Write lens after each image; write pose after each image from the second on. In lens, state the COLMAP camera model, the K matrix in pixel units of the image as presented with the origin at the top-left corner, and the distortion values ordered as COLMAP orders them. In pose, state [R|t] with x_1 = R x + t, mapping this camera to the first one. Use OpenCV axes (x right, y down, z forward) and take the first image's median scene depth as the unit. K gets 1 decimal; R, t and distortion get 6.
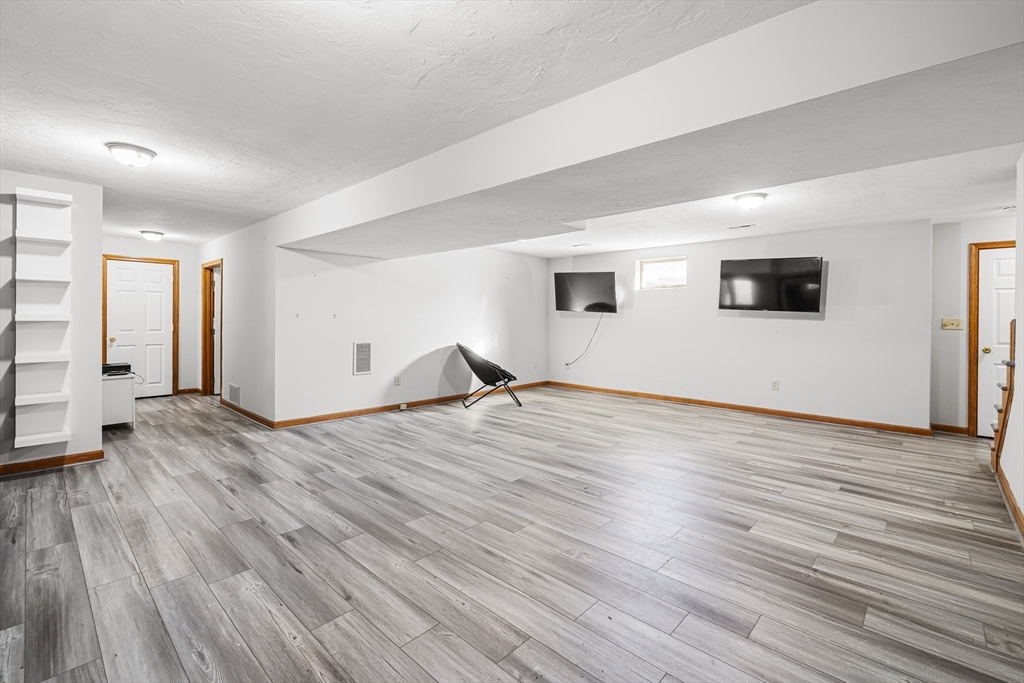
lens RADIAL K [[454.0, 0, 506.5], [0, 454.0, 329.6], [0, 0, 1]] dist [-0.004920, 0.000753]
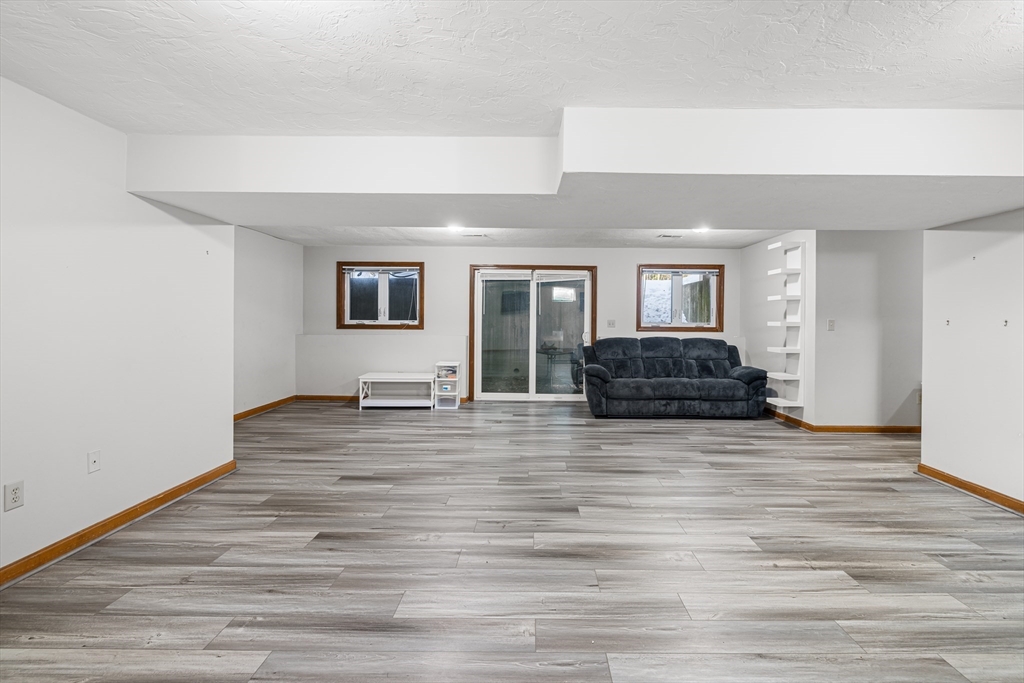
lens RADIAL K [[460.4, 0, 531.6], [0, 460.4, 324.0], [0, 0, 1]] dist [-0.005305, 0.000755]
pose [[-0.725365, -0.008515, -0.688311, 0.908803], [-0.029977, 0.999366, 0.019228, -0.041198], [0.687711, 0.034581, -0.725160, 2.069009]]
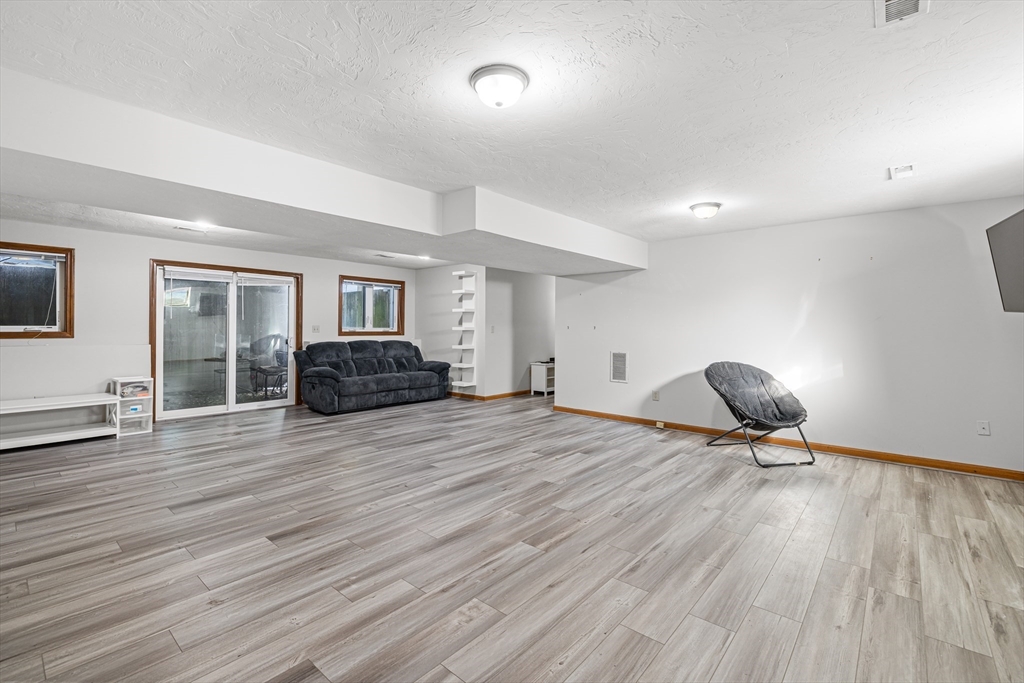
lens RADIAL K [[454.0, 0, 506.5], [0, 454.0, 329.6], [0, 0, 1]] dist [-0.004920, 0.000753]
pose [[0.038706, -0.005867, -0.999233, 1.580181], [-0.030048, 0.999524, -0.007033, -0.017736], [0.998799, 0.030297, 0.038511, 1.505982]]
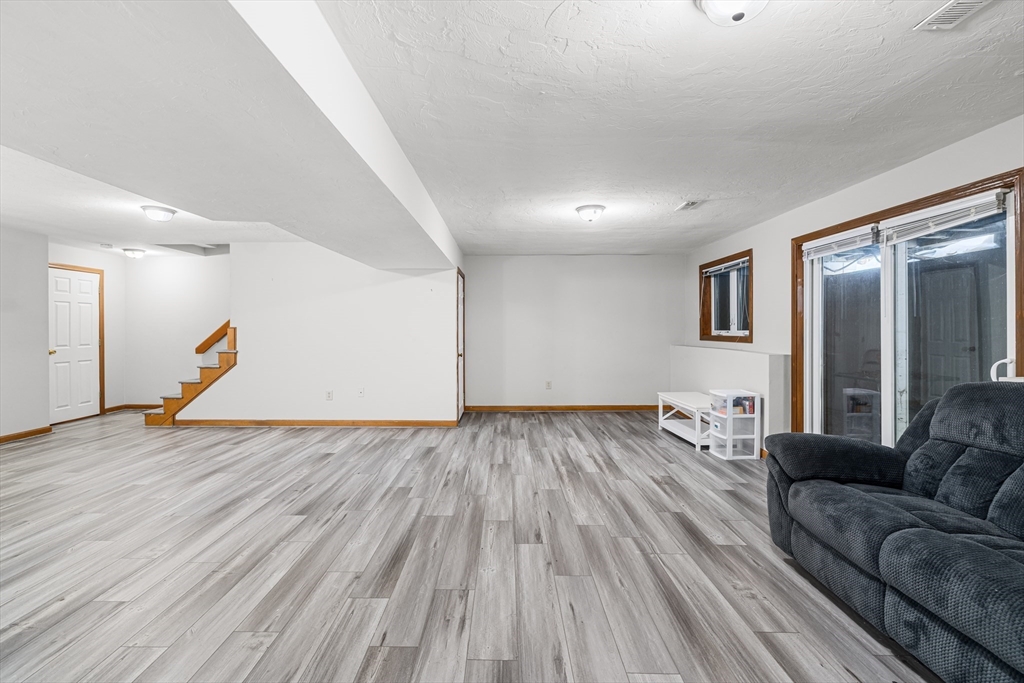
lens RADIAL K [[454.0, 0, 506.5], [0, 454.0, 329.6], [0, 0, 1]] dist [-0.004920, 0.000753]
pose [[-0.686504, -0.009657, 0.727061, -1.165892], [0.011012, 0.999659, 0.023676, -0.051566], [-0.727042, 0.024260, -0.686164, 1.727193]]
